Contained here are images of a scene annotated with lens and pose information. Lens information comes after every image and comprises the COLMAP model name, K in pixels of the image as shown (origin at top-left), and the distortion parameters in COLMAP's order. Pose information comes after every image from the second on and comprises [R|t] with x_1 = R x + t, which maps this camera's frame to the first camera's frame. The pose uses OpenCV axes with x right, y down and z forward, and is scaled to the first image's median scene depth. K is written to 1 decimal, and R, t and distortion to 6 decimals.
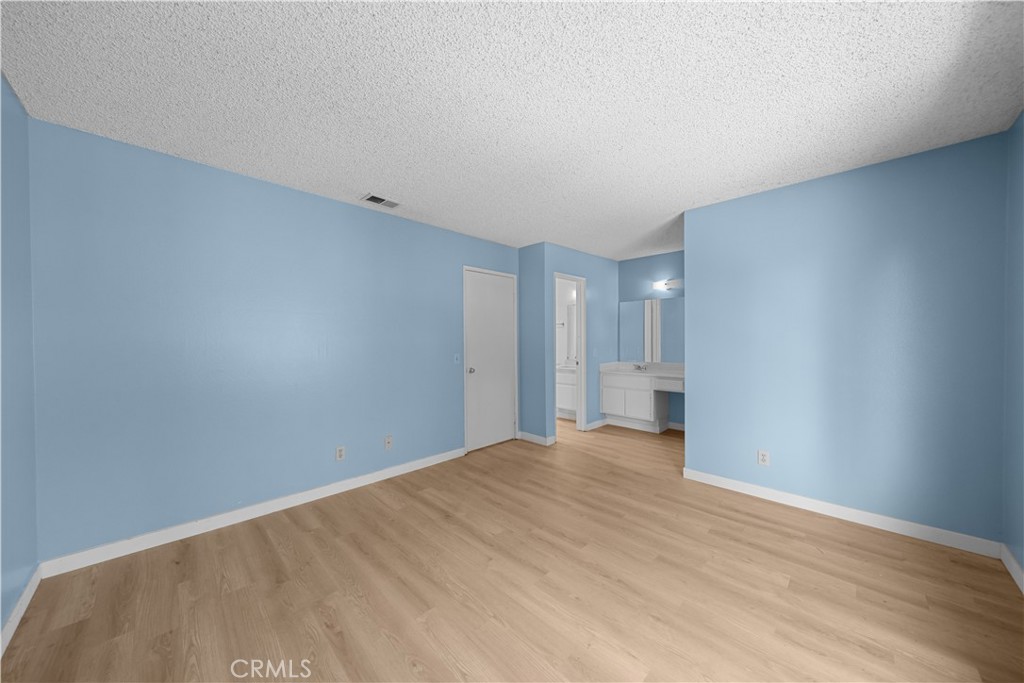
lens RADIAL K [[354.6, 0, 509.7], [0, 354.6, 340.4], [0, 0, 1]] dist [-0.000559, -0.000095]
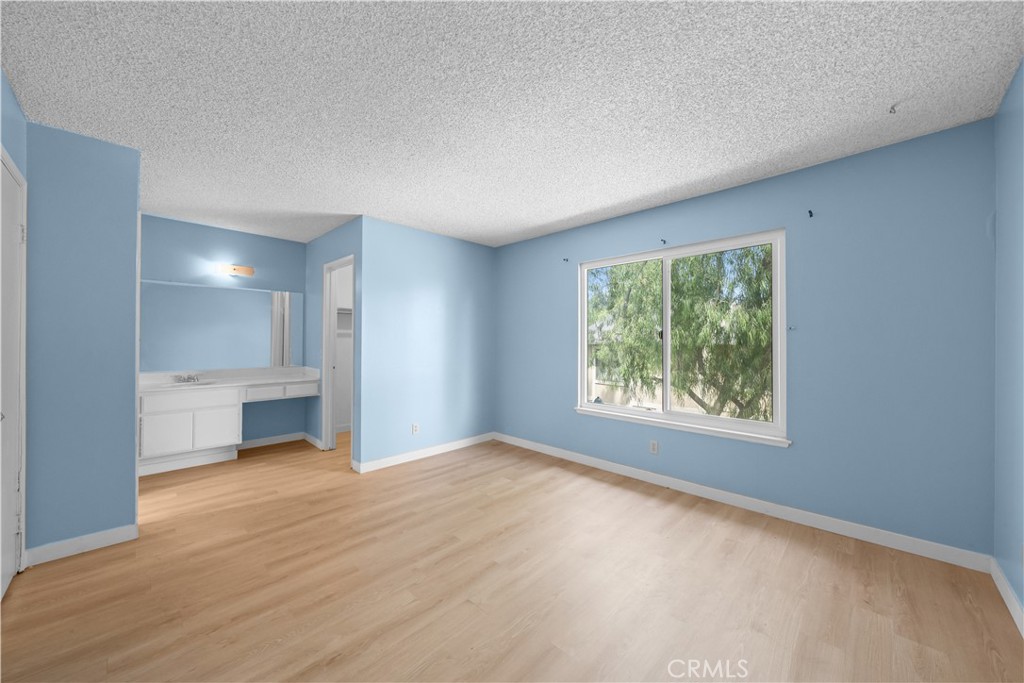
lens RADIAL K [[371.6, 0, 507.5], [0, 371.6, 338.9], [0, 0, 1]] dist [0.000574, 0.000187]
pose [[-0.009072, 0.010282, 0.999906, -0.804928], [0.002155, 0.999945, -0.010263, 0.012923], [-0.999957, 0.002061, -0.009094, 0.794286]]
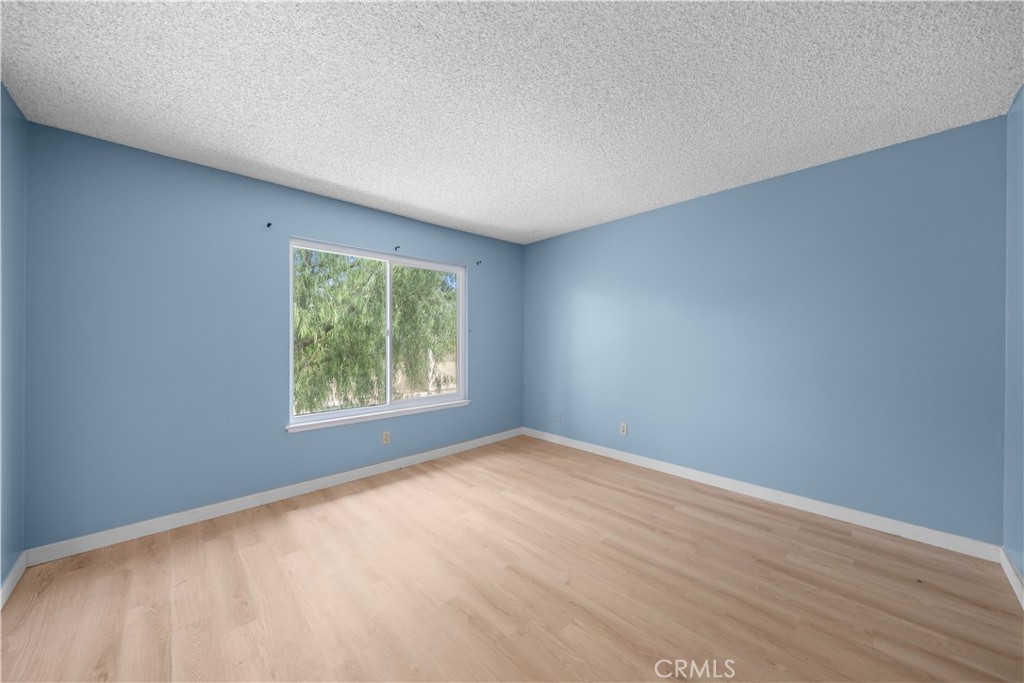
lens RADIAL K [[354.6, 0, 507.5], [0, 354.6, 340.1], [0, 0, 1]] dist [-0.000559, -0.000095]
pose [[-0.999578, 0.005467, 0.028542, 0.056997], [0.005730, 0.999942, 0.009138, 0.006069], [-0.028490, 0.009298, -0.999551, 1.627691]]
